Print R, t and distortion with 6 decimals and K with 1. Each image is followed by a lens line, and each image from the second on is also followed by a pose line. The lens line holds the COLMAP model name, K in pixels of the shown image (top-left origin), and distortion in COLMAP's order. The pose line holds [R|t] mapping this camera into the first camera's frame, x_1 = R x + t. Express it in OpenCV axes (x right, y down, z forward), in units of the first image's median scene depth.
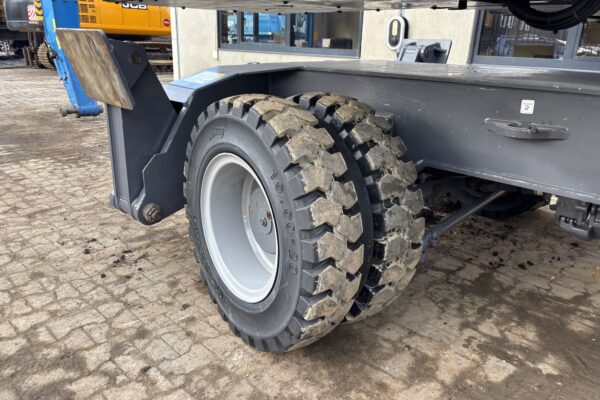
lens RADIAL K [[440.6, 0, 292.7], [0, 440.6, 186.6], [0, 0, 1]] dist [0.026150, -0.012762]
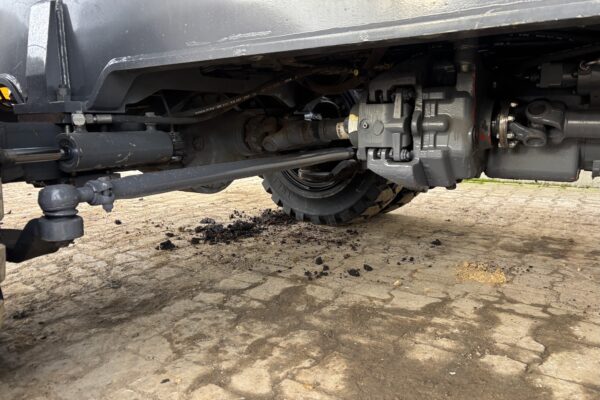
lens RADIAL K [[440.6, 0, 282.8], [0, 440.6, 178.8], [0, 0, 1]] dist [0.026150, -0.012762]
pose [[0.984210, -0.058638, 0.167010, 0.366502], [0.090629, 0.977414, -0.190914, 0.182552], [-0.152043, 0.203035, 0.967295, 0.439581]]
